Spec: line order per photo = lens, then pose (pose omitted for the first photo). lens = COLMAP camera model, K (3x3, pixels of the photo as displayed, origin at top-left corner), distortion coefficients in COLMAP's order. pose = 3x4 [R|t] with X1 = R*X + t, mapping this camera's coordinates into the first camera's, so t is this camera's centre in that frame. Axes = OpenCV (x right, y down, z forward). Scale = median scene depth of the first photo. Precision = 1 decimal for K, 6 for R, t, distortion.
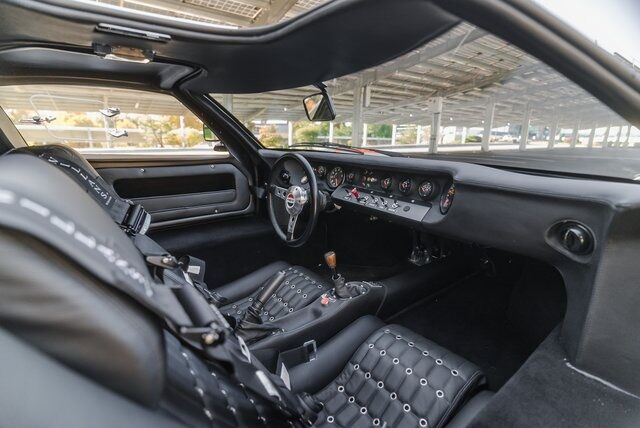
lens RADIAL K [[304.2, 0, 324.0], [0, 304.2, 217.0], [0, 0, 1]] dist [-0.004564, -0.001649]
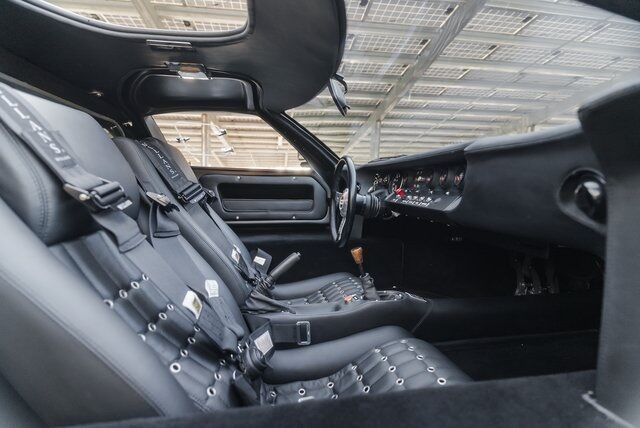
lens RADIAL K [[304.2, 0, 316.1], [0, 304.2, 214.1], [0, 0, 1]] dist [-0.004564, -0.001649]
pose [[0.879640, 0.037843, -0.474132, 0.296445], [-0.115667, 0.983925, -0.136060, 0.131987], [0.461362, 0.174525, 0.869877, 0.068822]]
